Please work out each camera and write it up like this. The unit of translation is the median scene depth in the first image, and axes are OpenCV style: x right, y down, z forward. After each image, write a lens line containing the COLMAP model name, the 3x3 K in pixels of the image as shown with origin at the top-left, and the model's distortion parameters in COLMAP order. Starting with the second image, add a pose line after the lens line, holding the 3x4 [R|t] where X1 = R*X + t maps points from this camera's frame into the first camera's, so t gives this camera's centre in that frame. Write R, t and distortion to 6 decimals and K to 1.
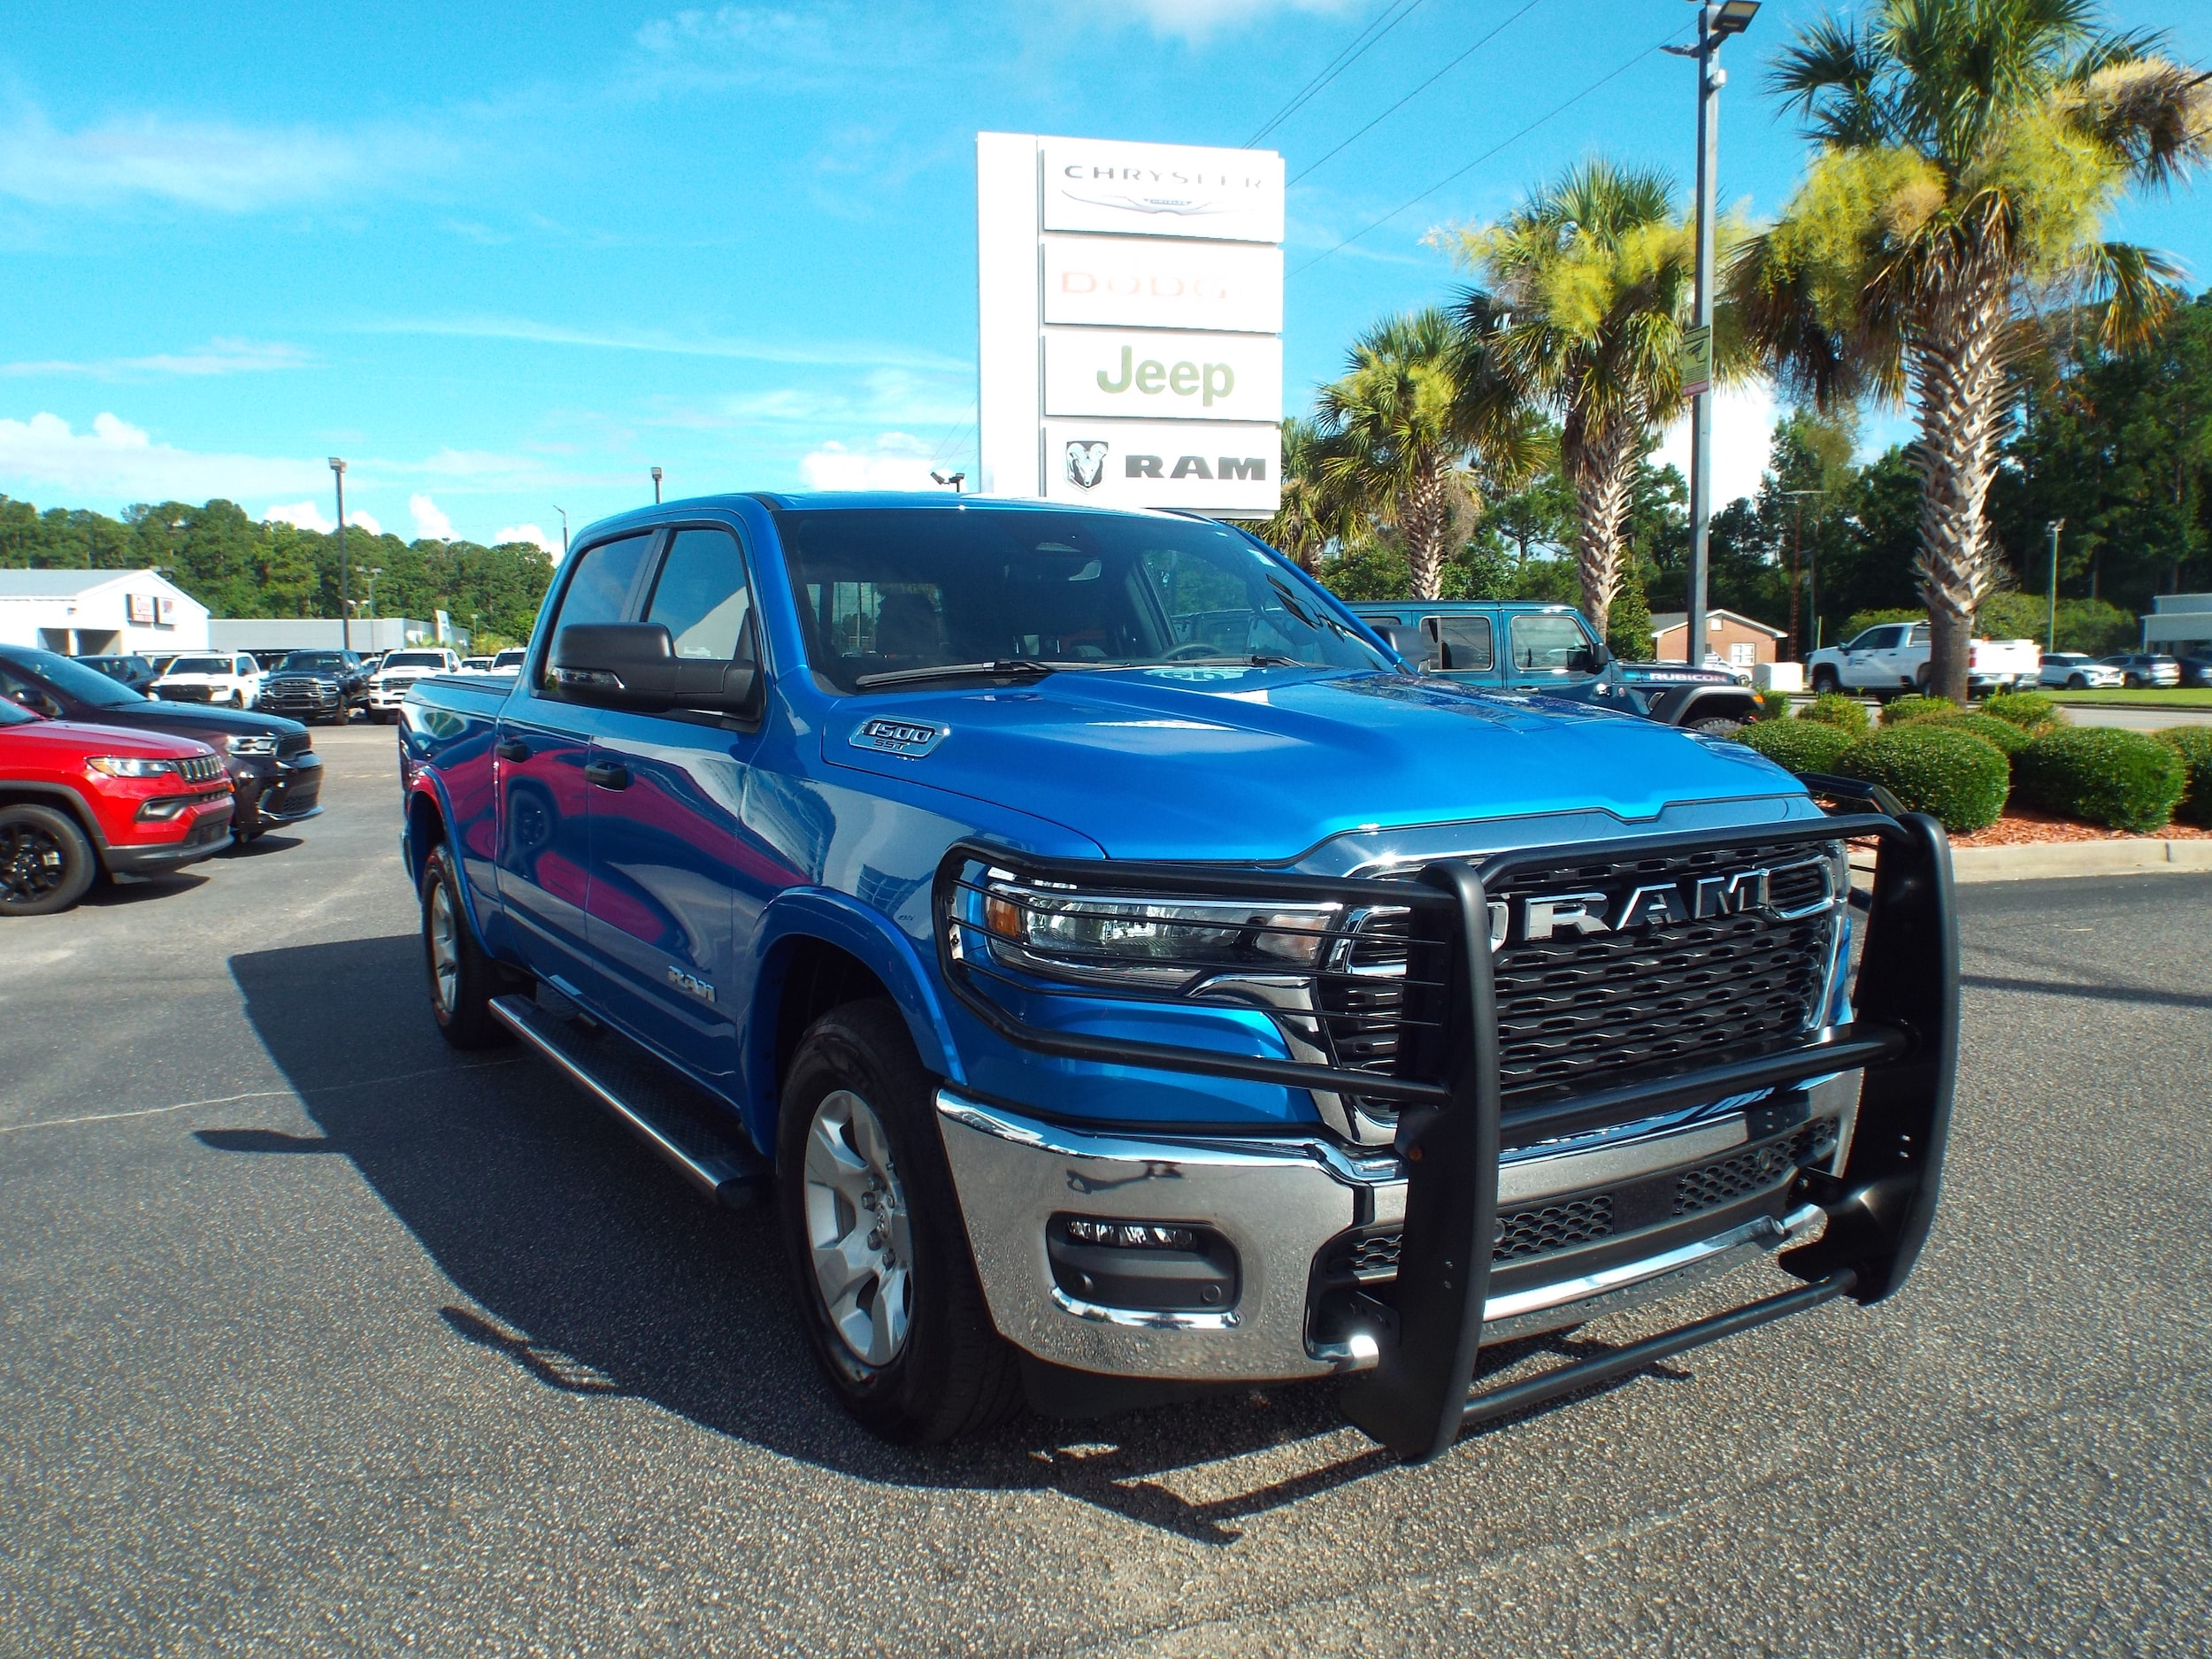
lens RADIAL K [[1678.1, 0, 1098.6], [0, 1678.1, 842.2], [0, 0, 1]] dist [-0.004770, -0.001287]
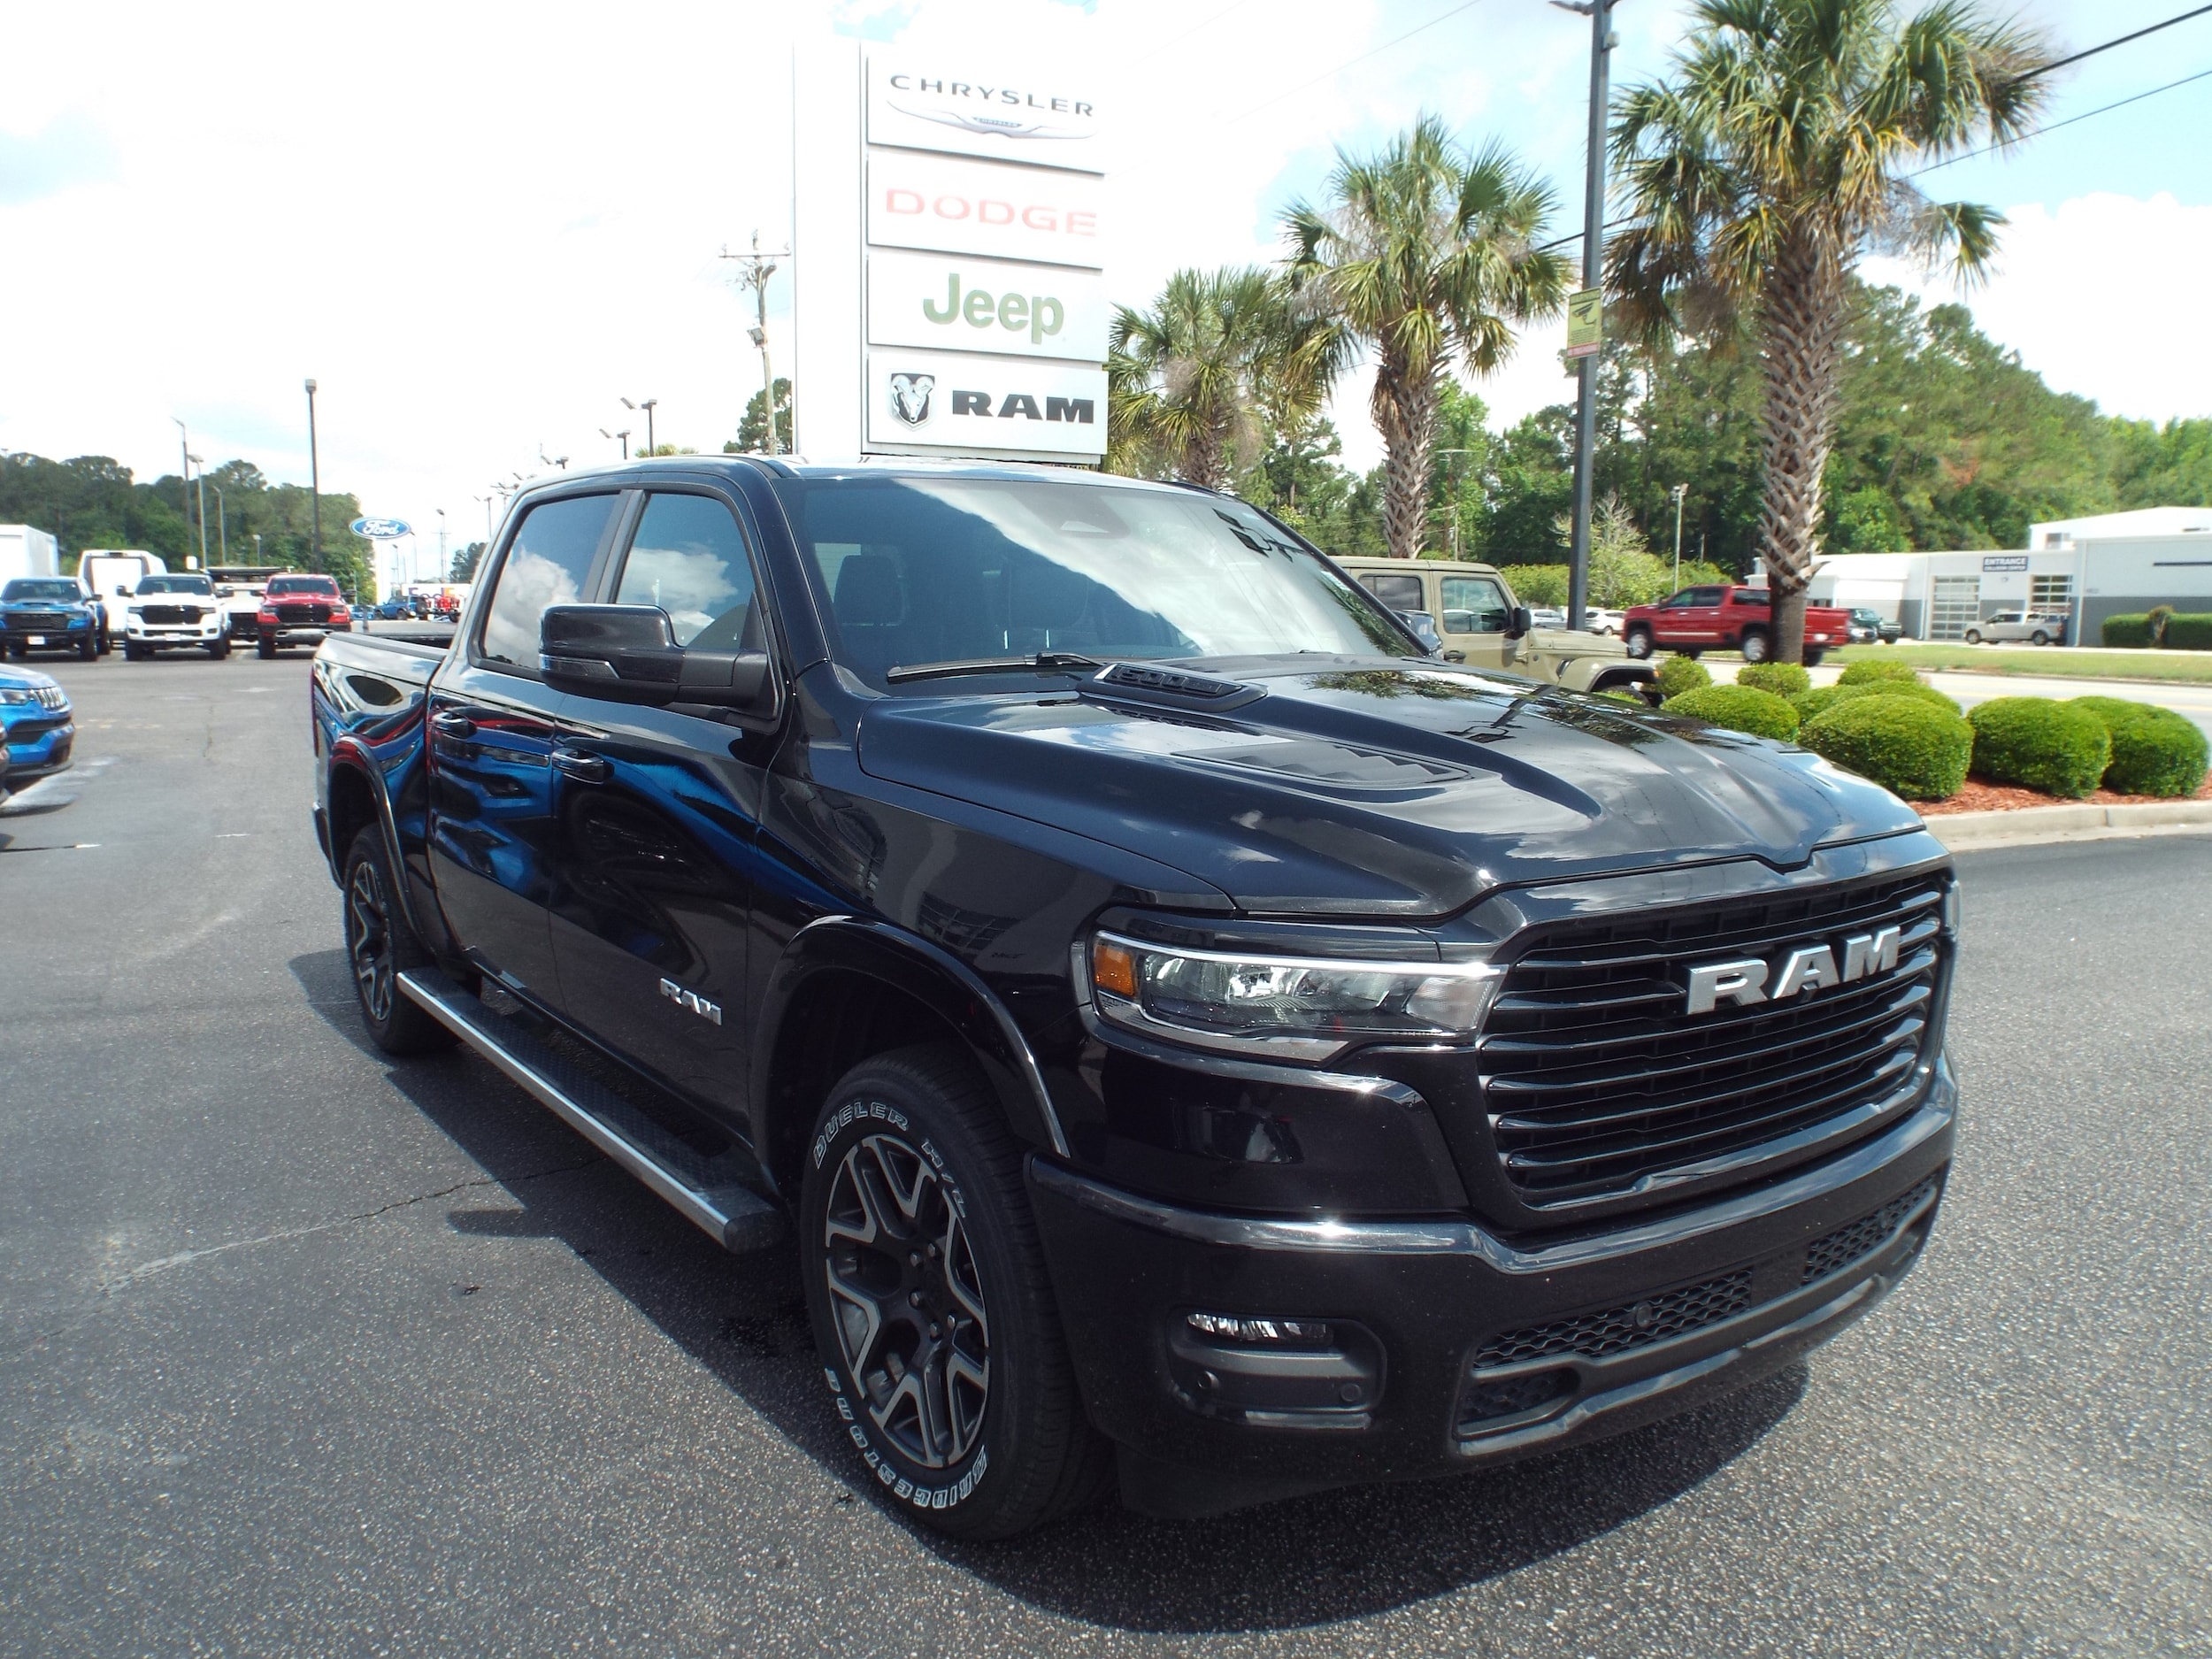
lens RADIAL K [[1678.1, 0, 1098.6], [0, 1678.1, 842.2], [0, 0, 1]] dist [-0.004770, -0.001287]
pose [[0.977958, -0.011875, 0.208462, -0.102841], [0.004641, 0.999371, 0.035155, -0.009277], [-0.208749, -0.033413, 0.977398, 0.050764]]
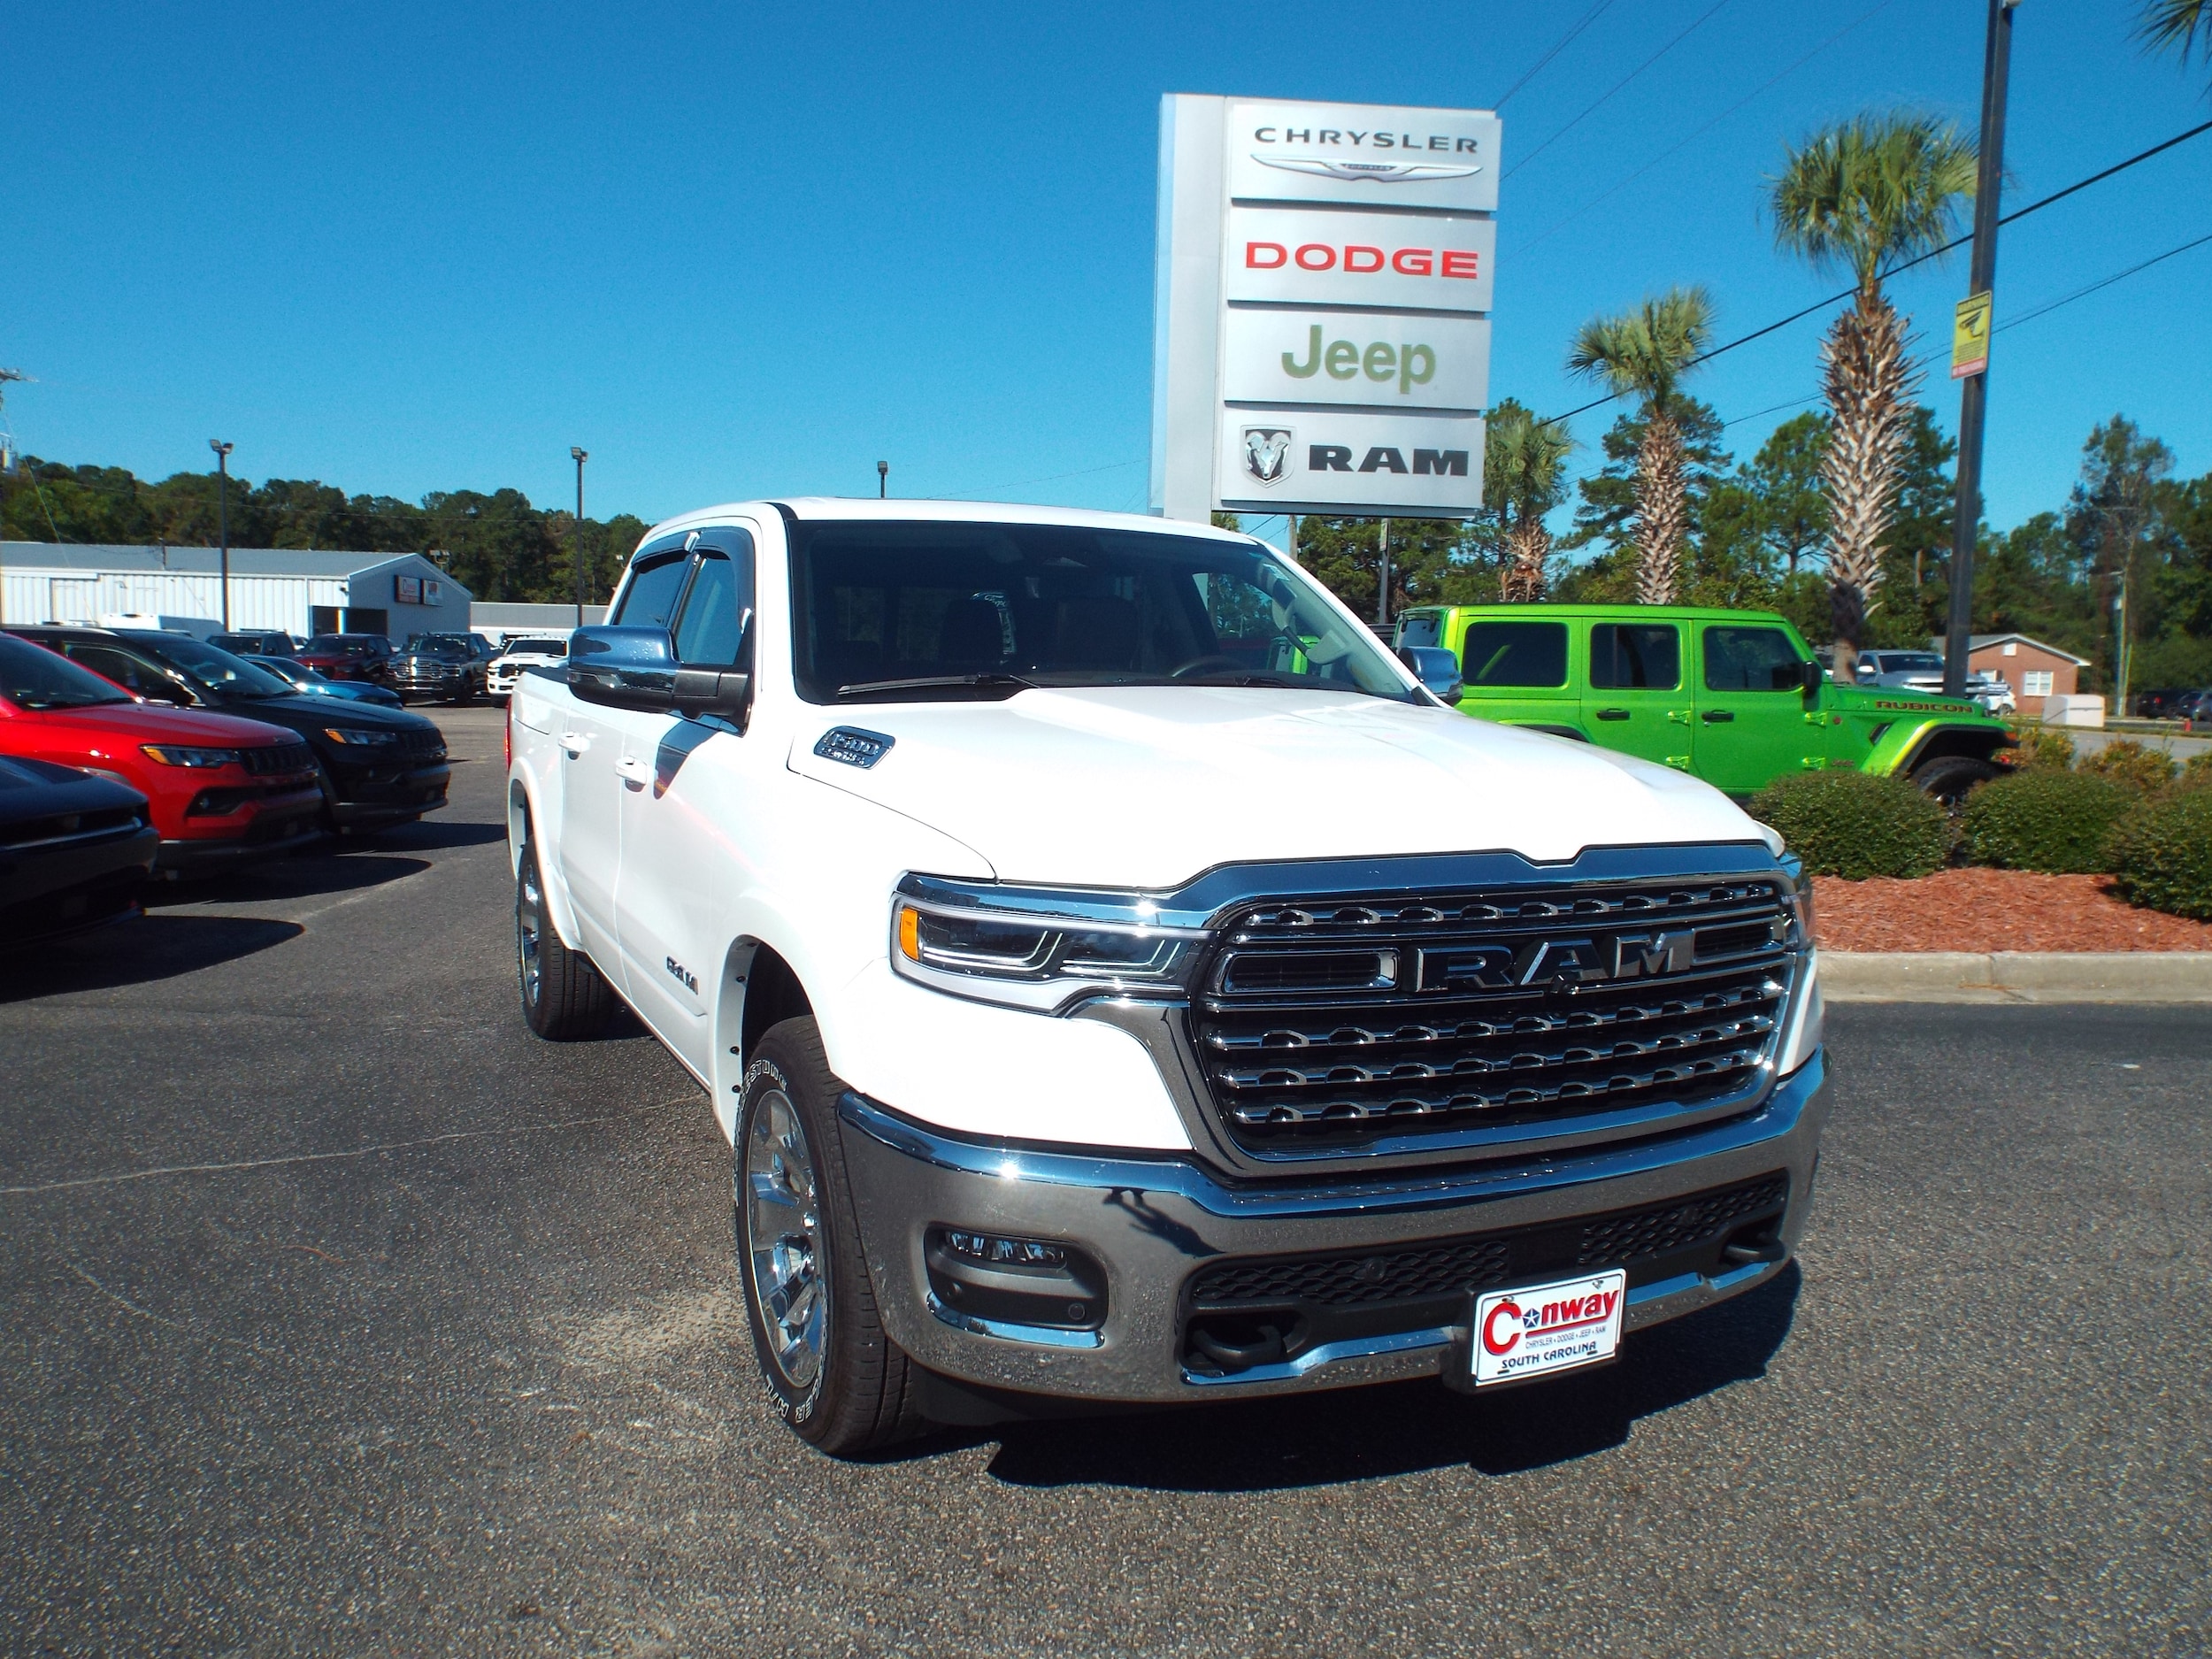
lens RADIAL K [[1676.1, 0, 1093.4], [0, 1676.1, 843.4], [0, 0, 1]] dist [-0.004698, -0.006518]
pose [[0.988388, 0.045917, -0.144851, 0.041129], [-0.046000, 0.998938, 0.002783, -0.011523], [0.144824, 0.003913, 0.989450, 0.081277]]
